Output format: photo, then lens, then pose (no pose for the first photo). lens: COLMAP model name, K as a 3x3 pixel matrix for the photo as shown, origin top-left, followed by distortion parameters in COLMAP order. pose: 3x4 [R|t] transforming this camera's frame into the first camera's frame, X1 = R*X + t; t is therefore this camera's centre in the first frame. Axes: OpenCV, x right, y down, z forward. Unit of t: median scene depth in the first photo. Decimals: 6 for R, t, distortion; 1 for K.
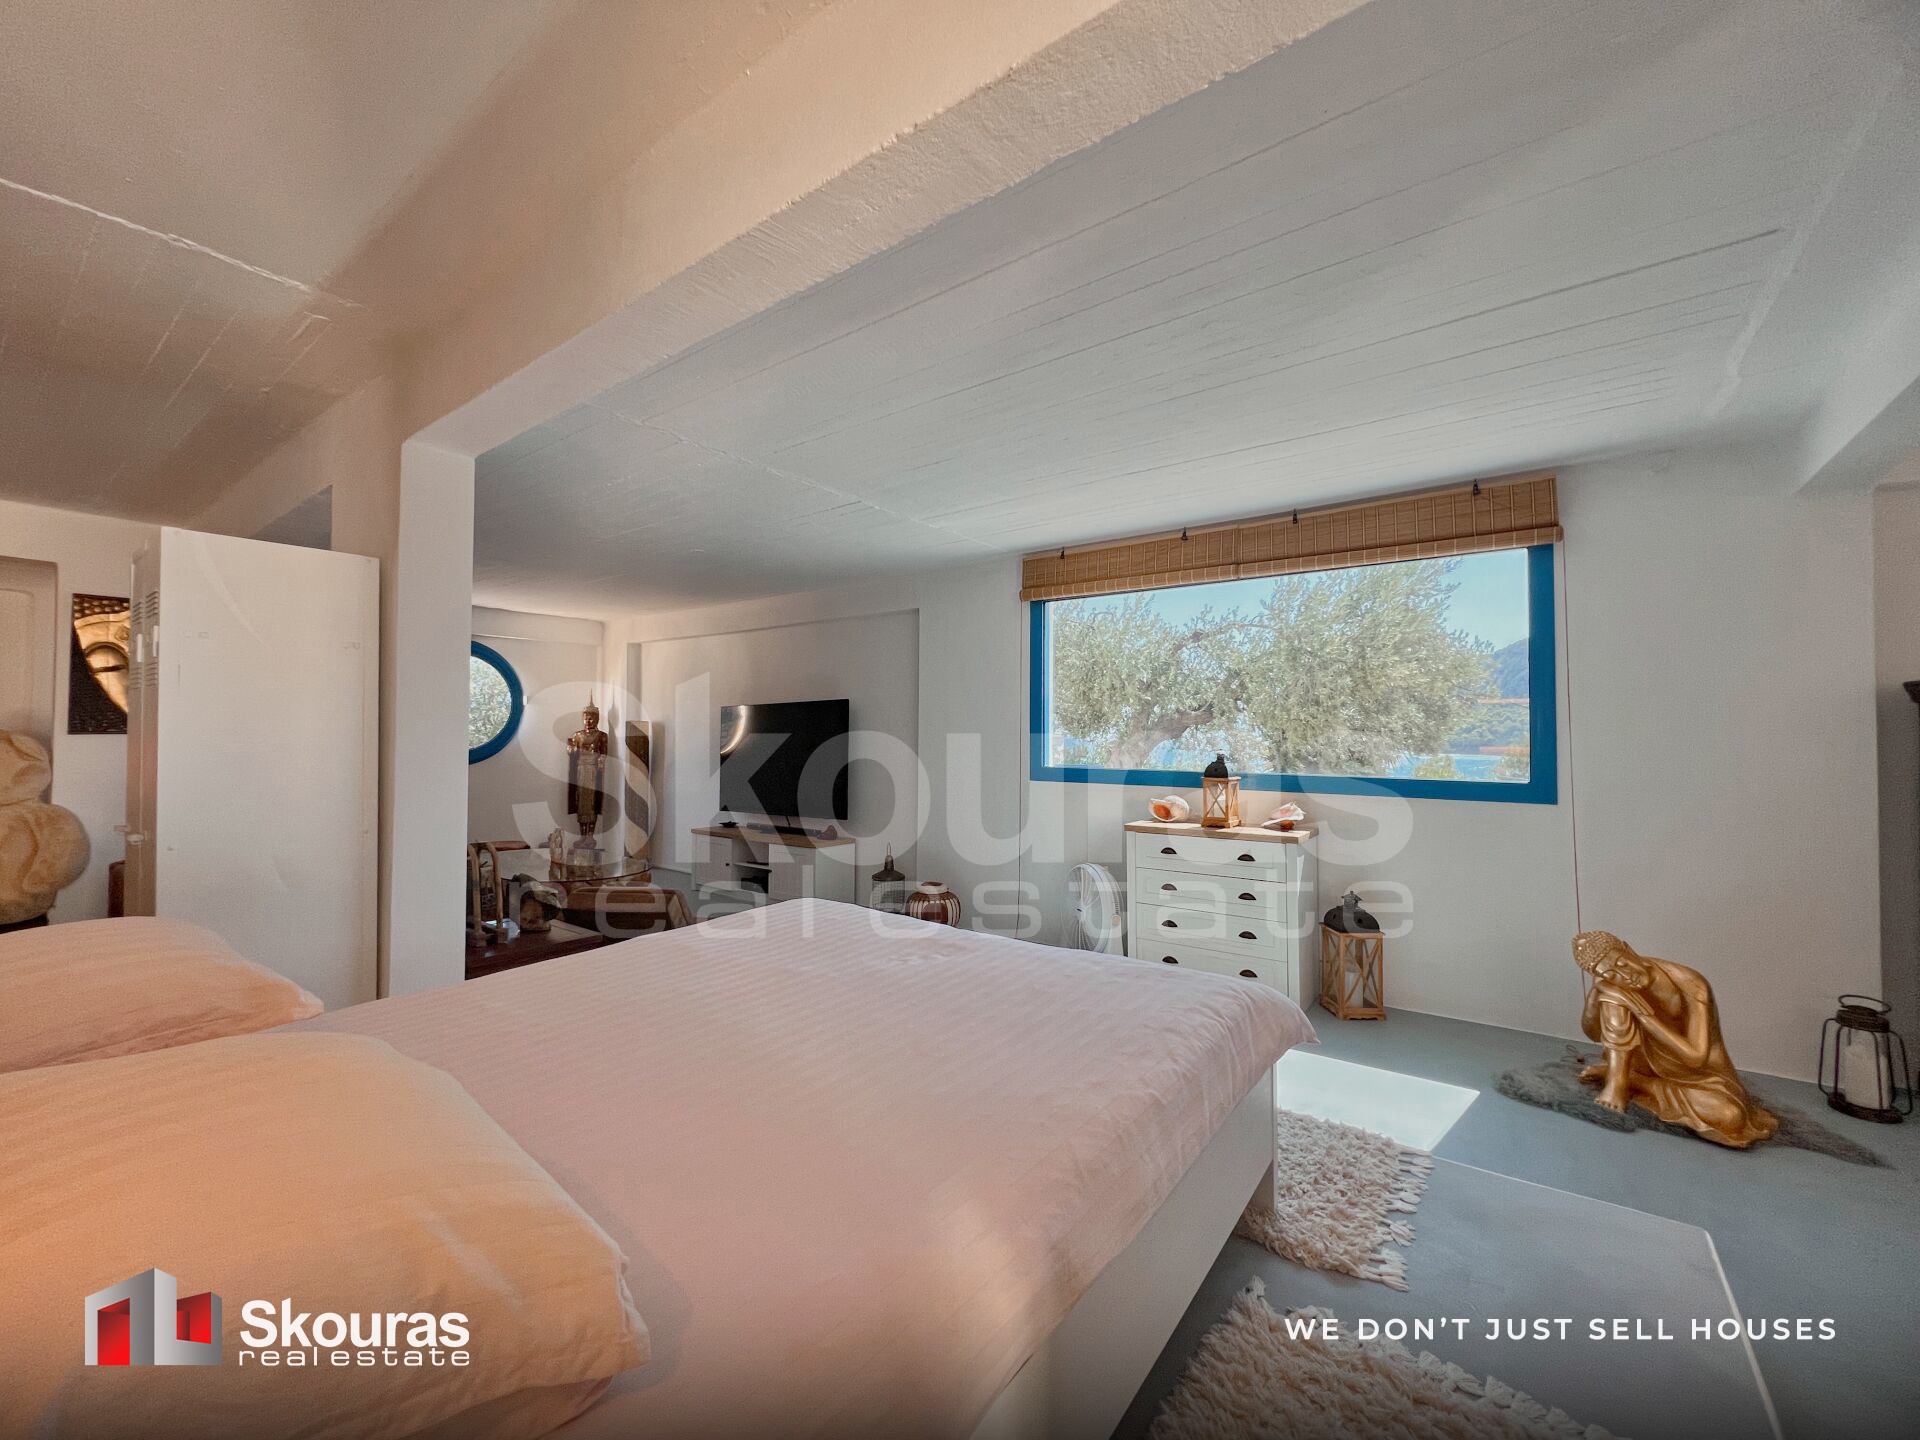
lens RADIAL K [[768.4, 0, 960.2], [0, 768.4, 715.9], [0, 0, 1]] dist [-0.001750, 0.000265]
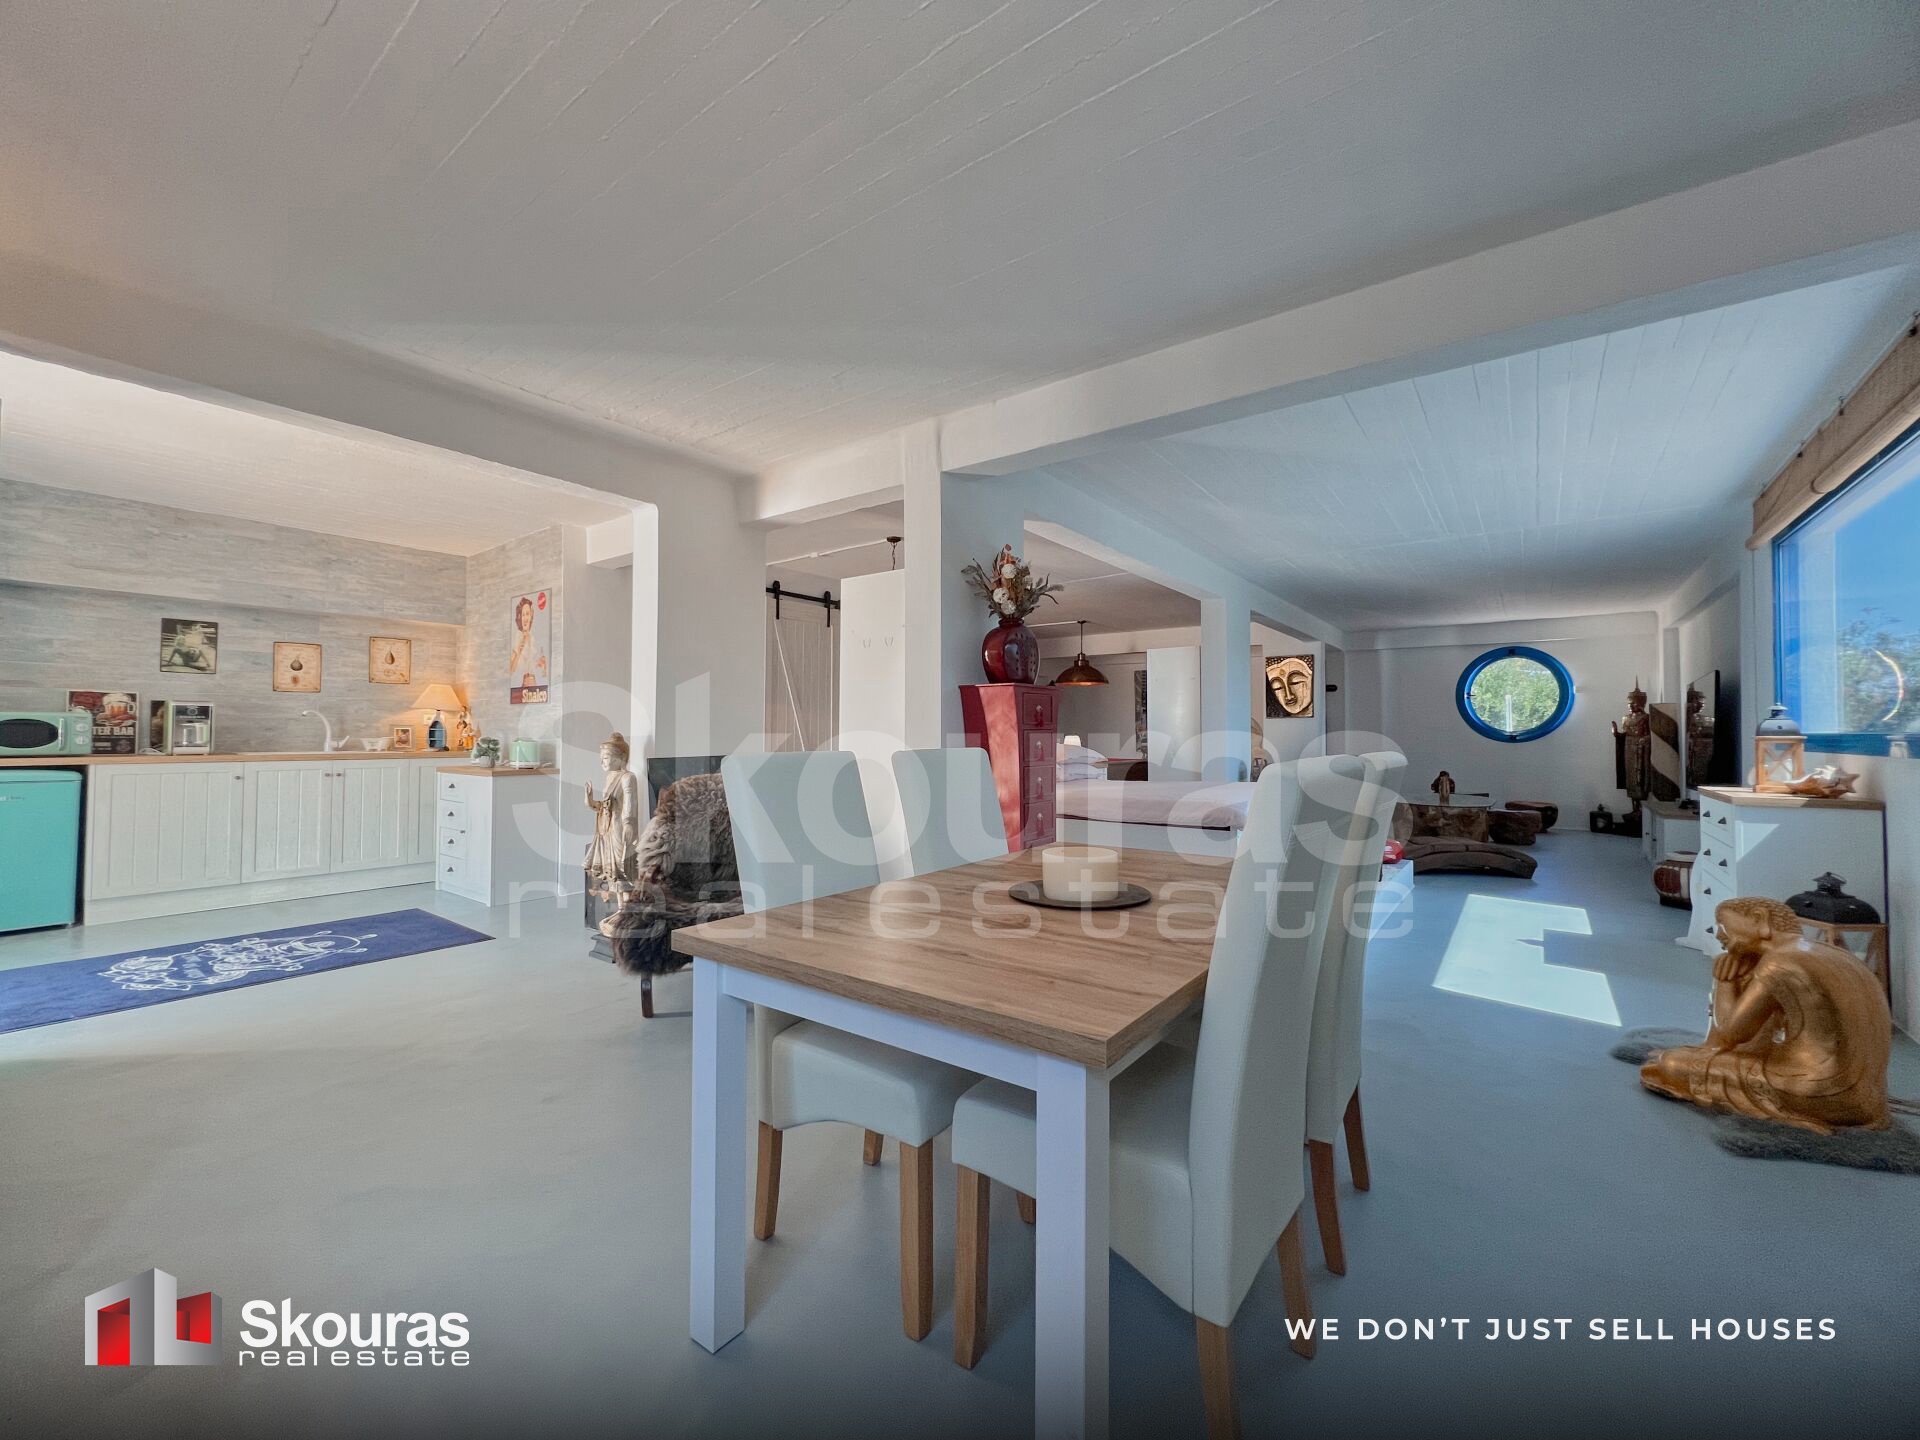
lens RADIAL K [[768.4, 0, 960.2], [0, 768.4, 715.9], [0, 0, 1]] dist [-0.001750, 0.000265]
pose [[-0.000133, -0.025840, -0.999666, 1.110030], [0.021049, 0.999445, -0.025837, 0.055640], [0.999778, -0.021045, 0.000411, 0.073898]]
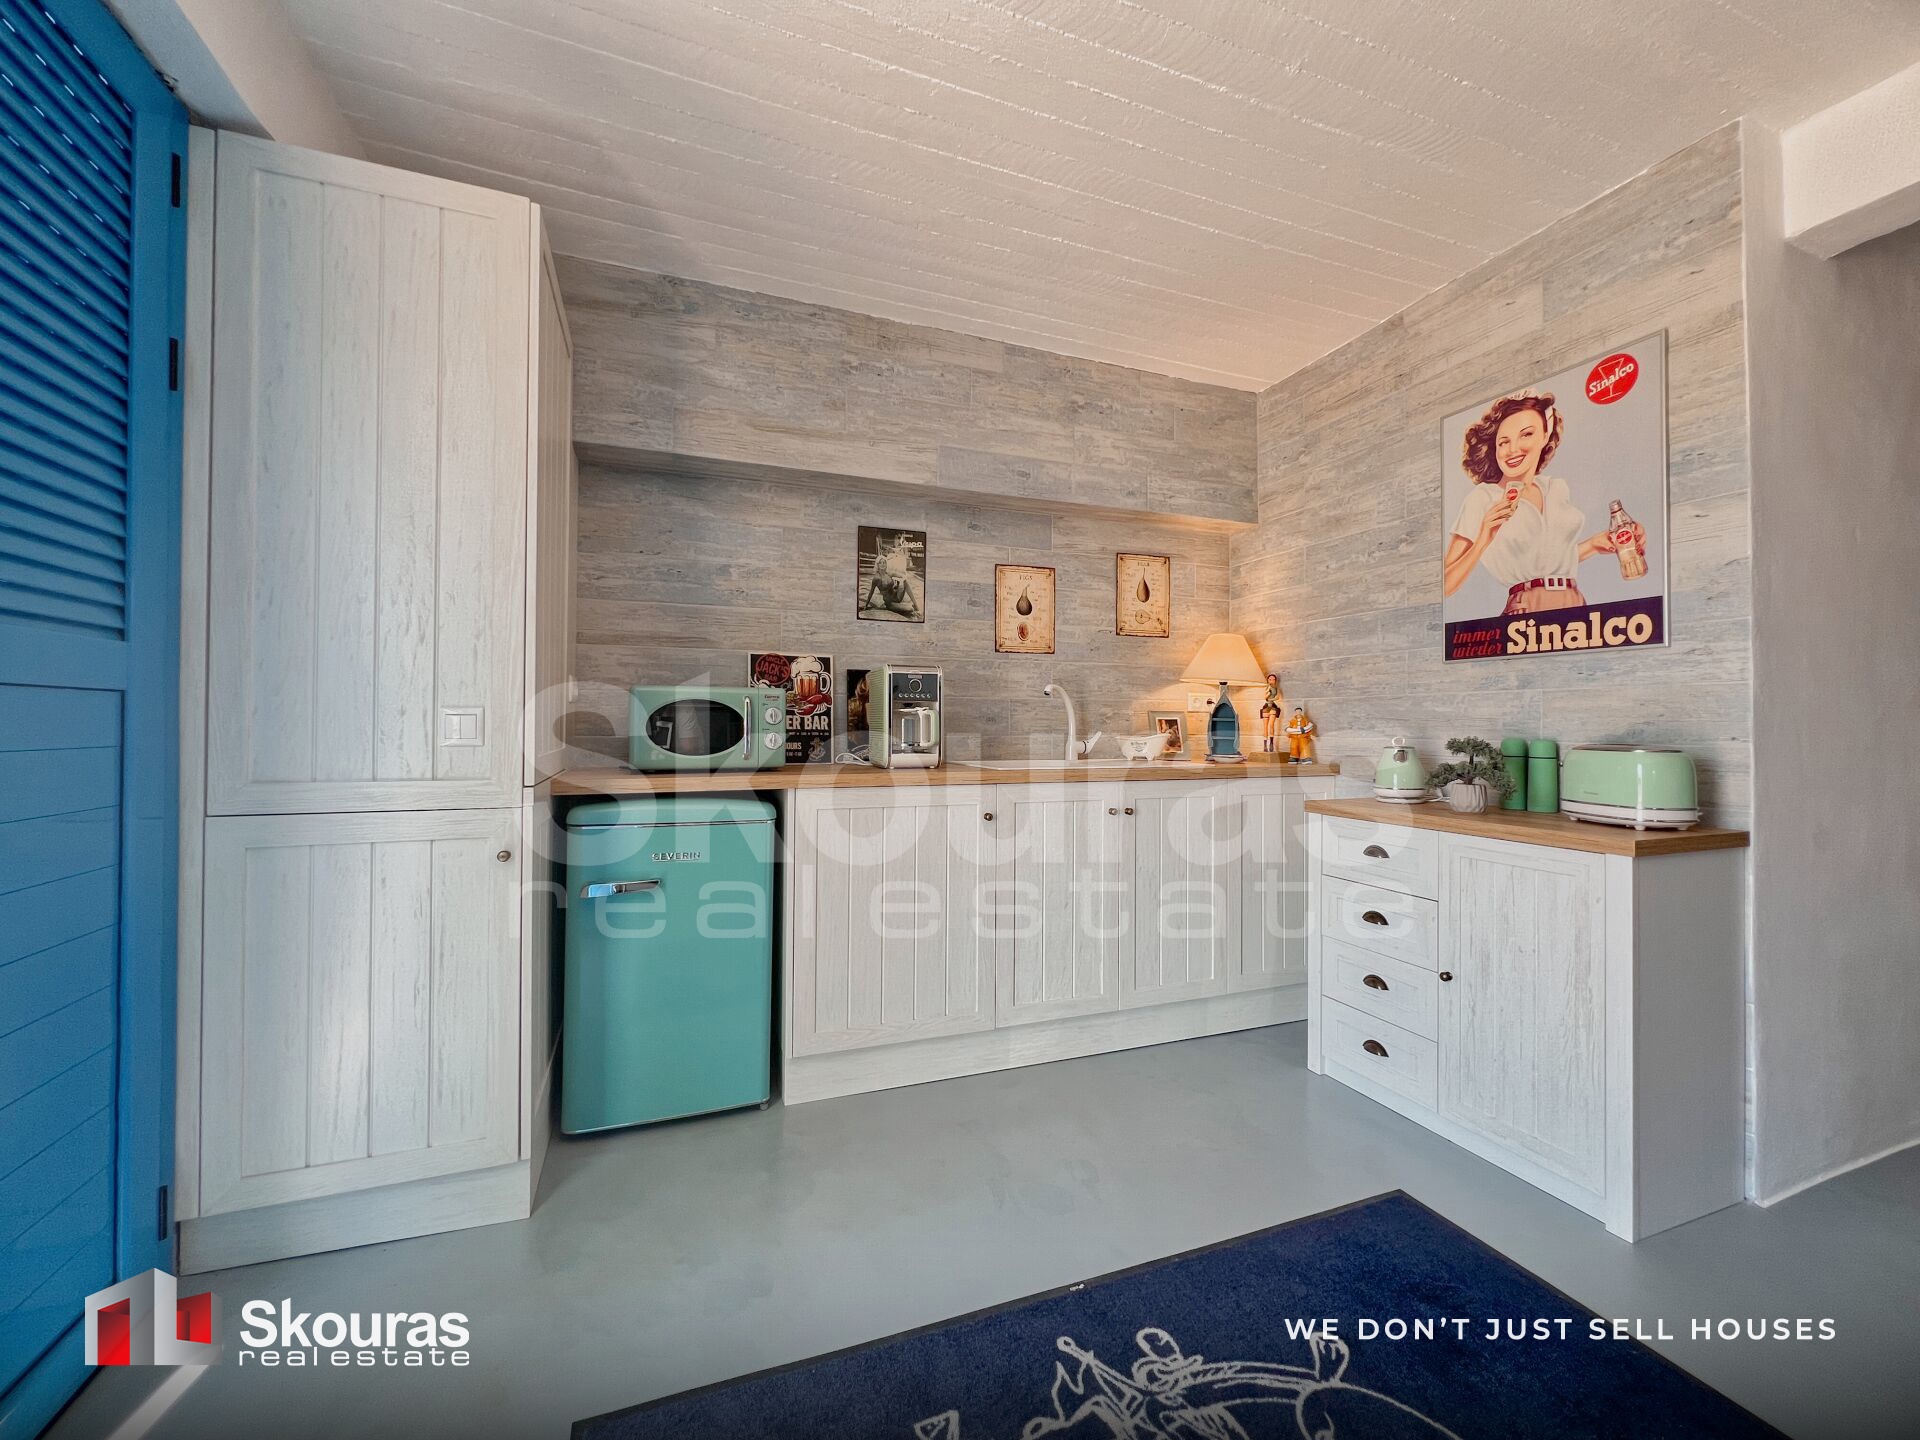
lens RADIAL K [[768.4, 0, 960.2], [0, 768.4, 715.9], [0, 0, 1]] dist [-0.001750, 0.000265]
pose [[-0.529463, -0.013703, -0.848222, 0.491706], [0.014217, 0.999586, -0.025022, 0.035807], [0.848214, -0.025308, -0.529049, -0.679811]]
